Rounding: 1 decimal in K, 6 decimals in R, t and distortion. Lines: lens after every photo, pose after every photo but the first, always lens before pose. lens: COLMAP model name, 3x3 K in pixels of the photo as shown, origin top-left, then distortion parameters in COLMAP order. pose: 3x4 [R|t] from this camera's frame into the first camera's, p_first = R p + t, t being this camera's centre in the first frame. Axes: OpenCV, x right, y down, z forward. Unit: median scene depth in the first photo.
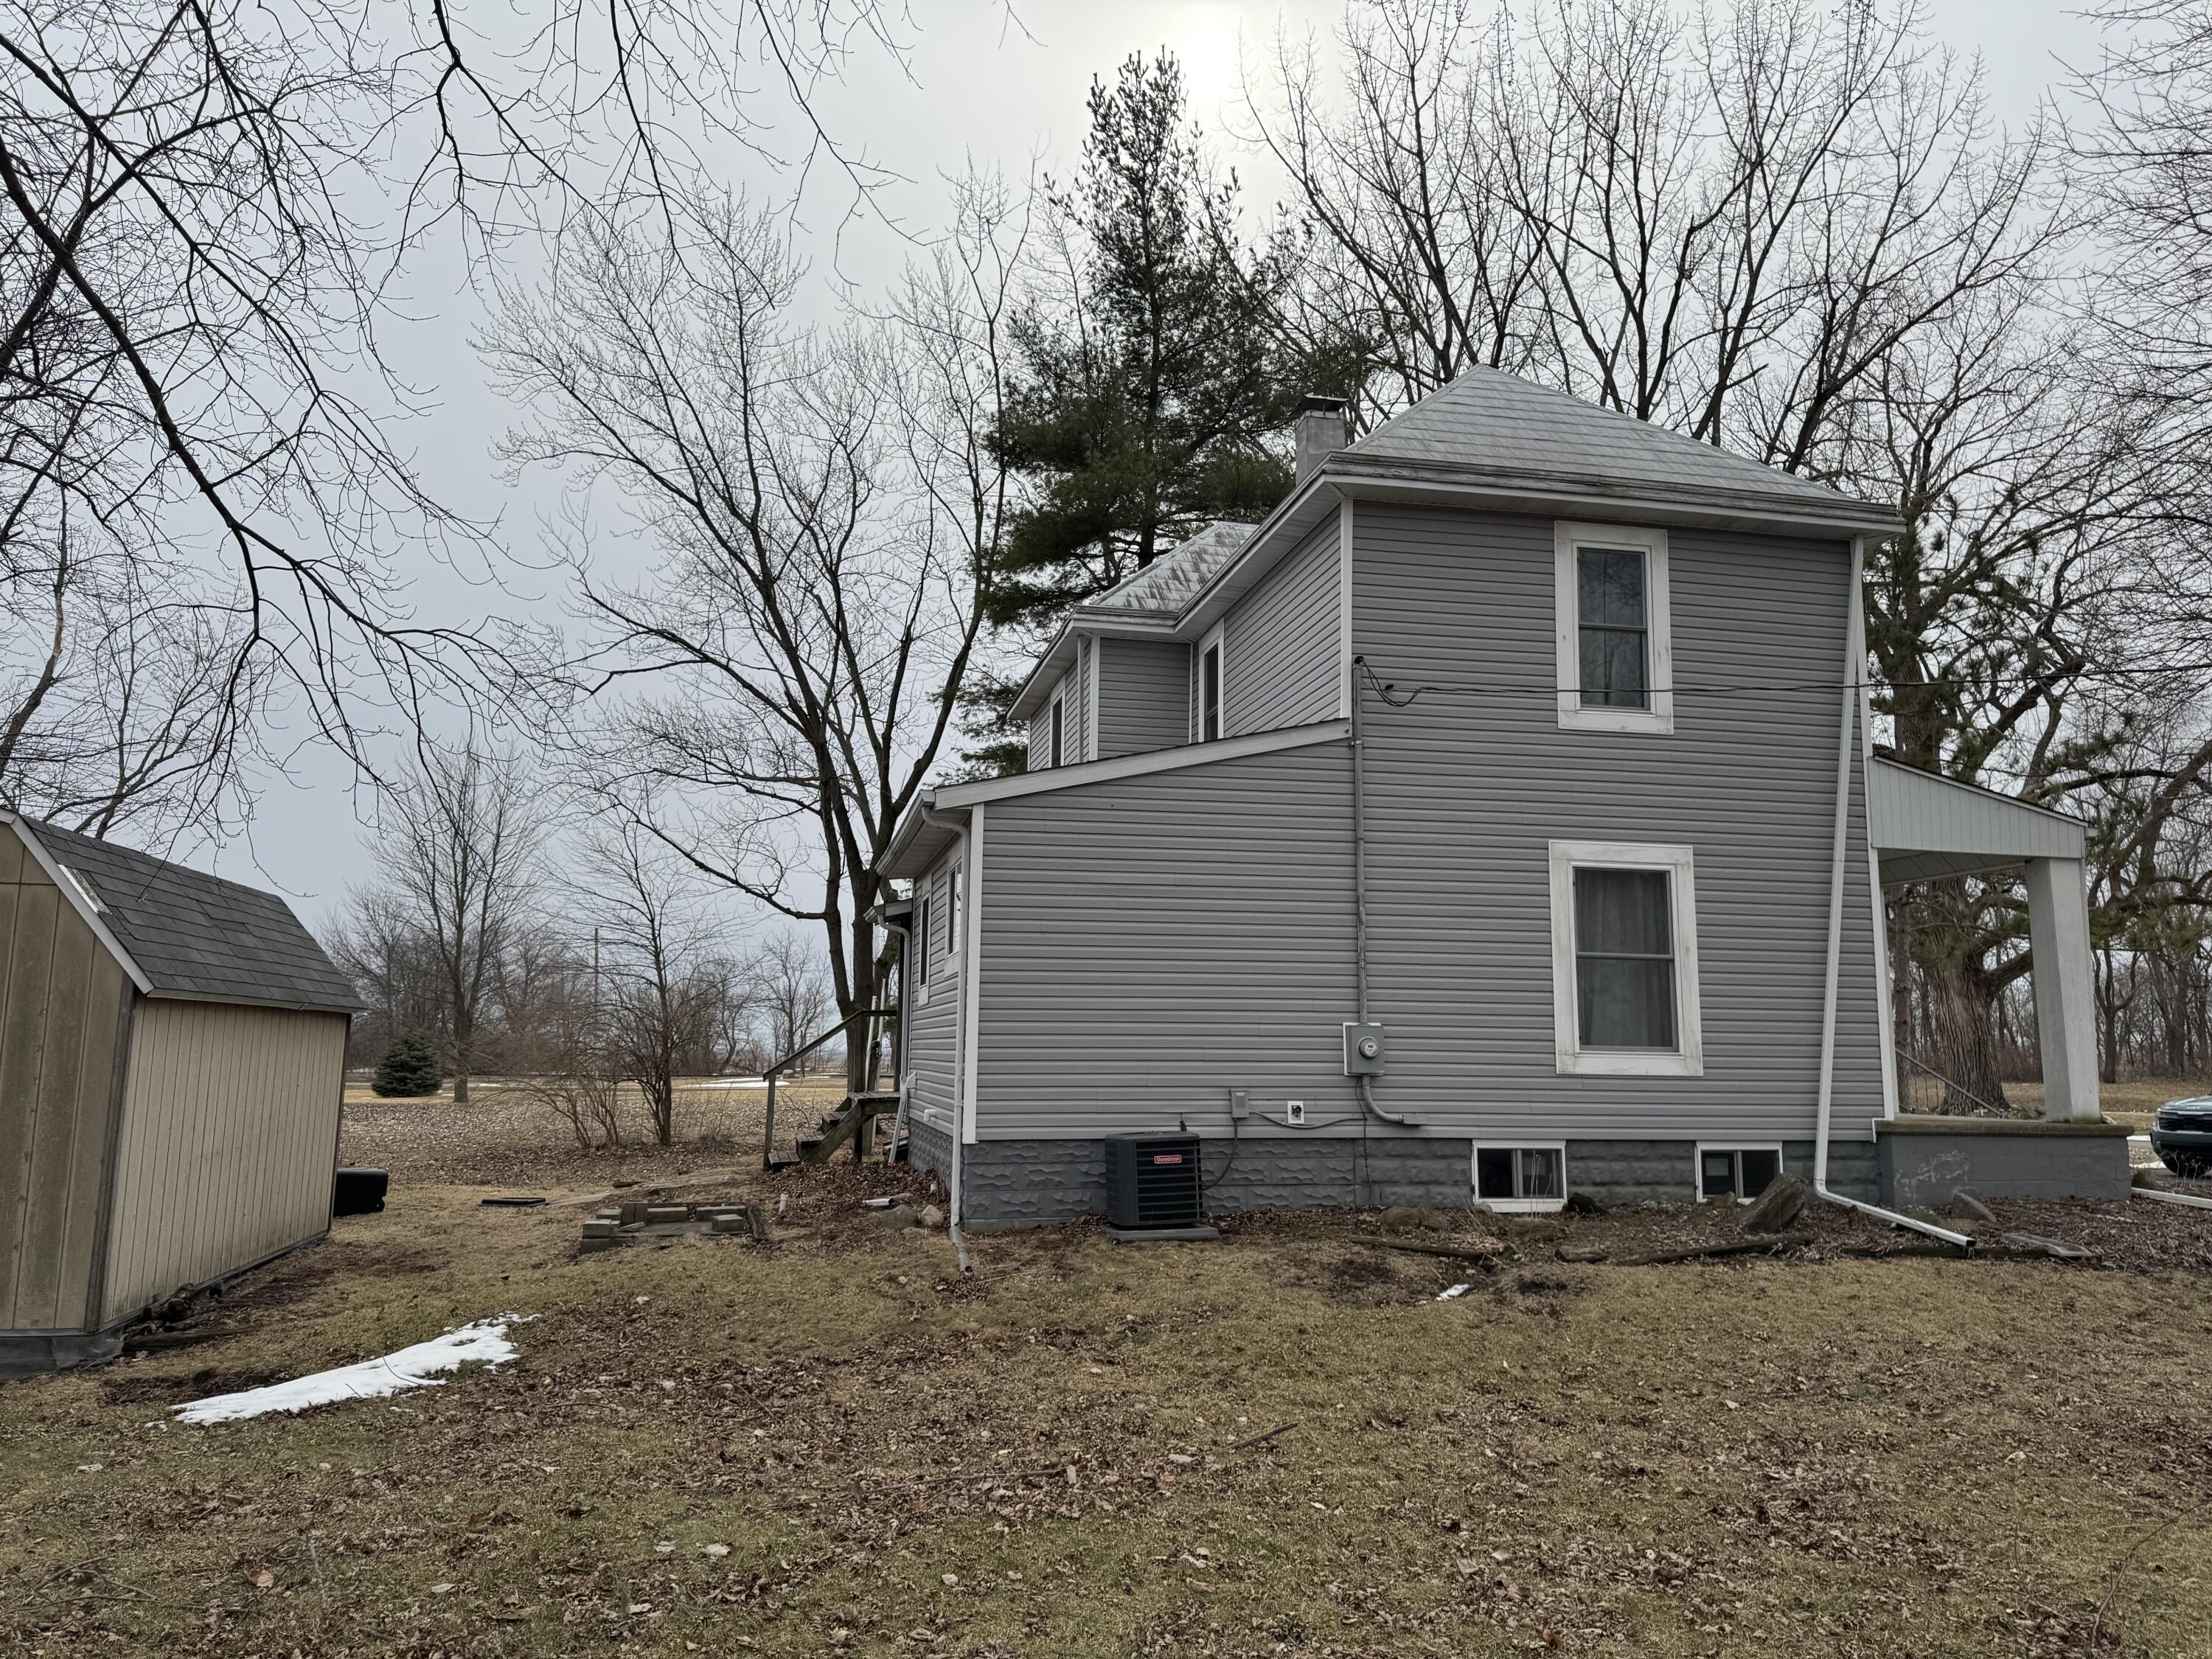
lens RADIAL K [[1559.1, 0, 1100.3], [0, 1559.1, 833.4], [0, 0, 1]] dist [0.003092, -0.021033]
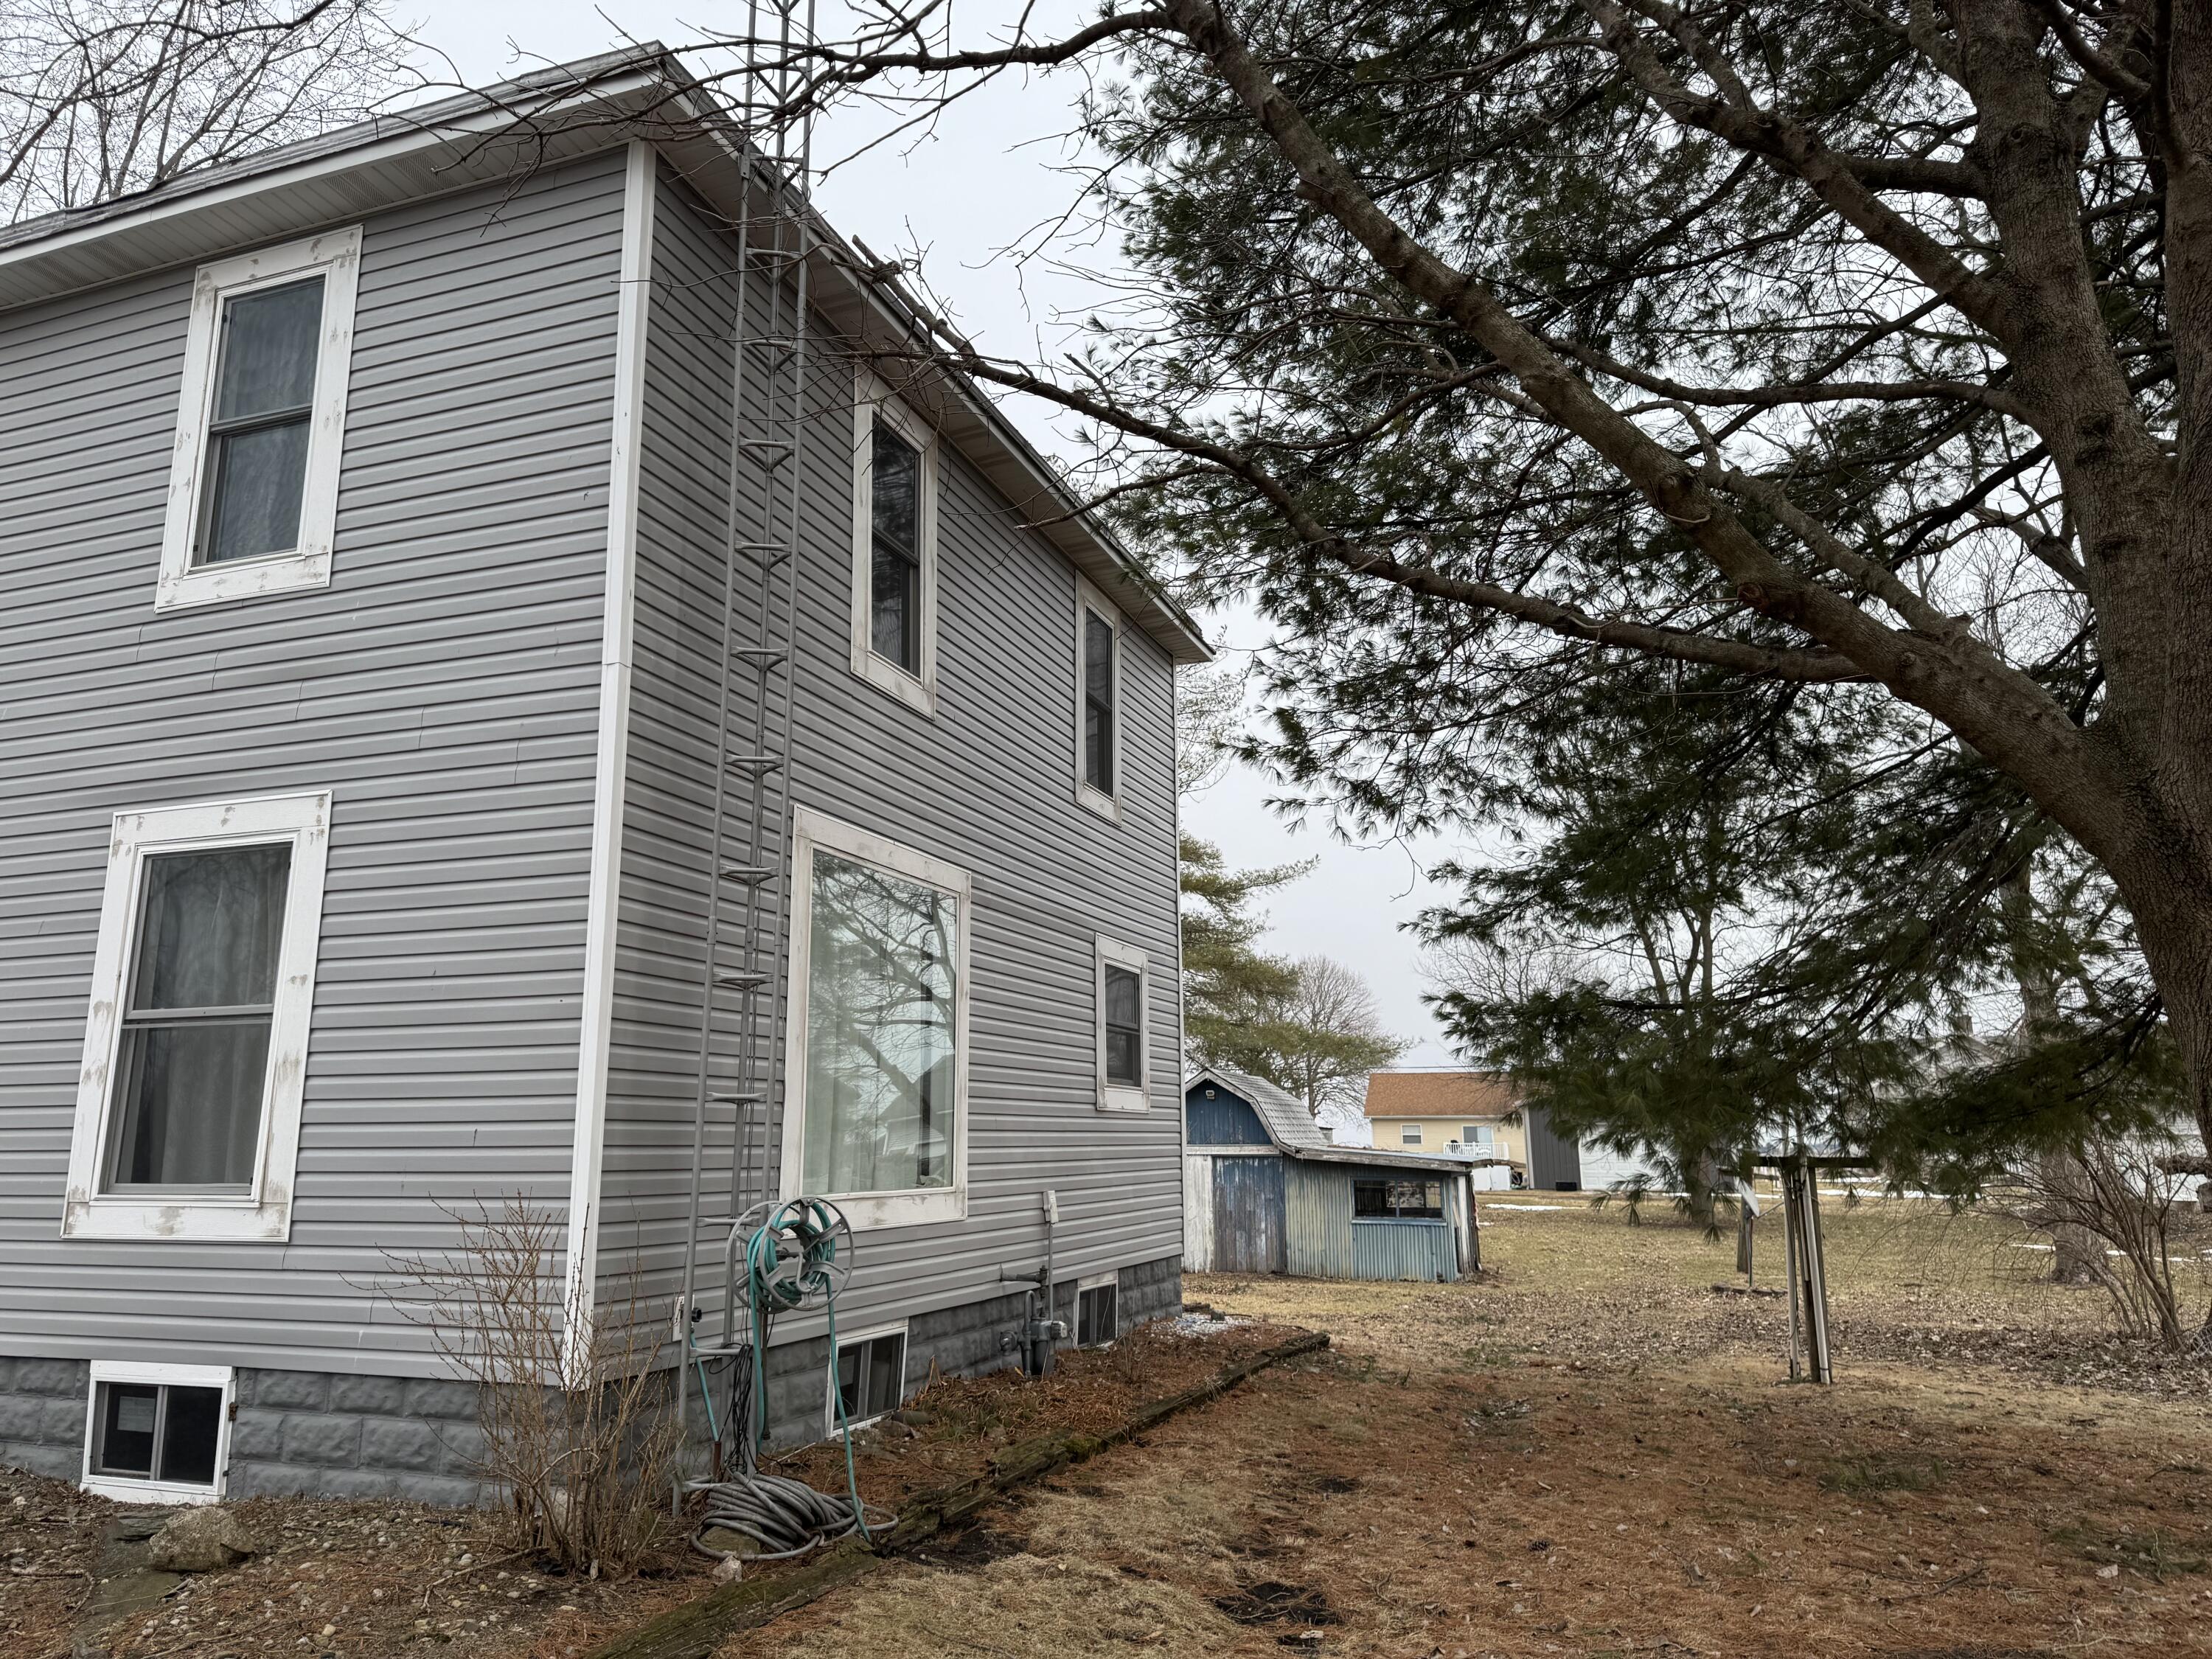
lens RADIAL K [[1559.1, 0, 1103.4], [0, 1559.1, 824.2], [0, 0, 1]] dist [0.003092, -0.021033]
pose [[0.854103, -0.127727, -0.504177, 0.853009], [0.088190, 0.990905, -0.101633, 0.093850], [0.512573, 0.042342, 0.857599, 0.694729]]
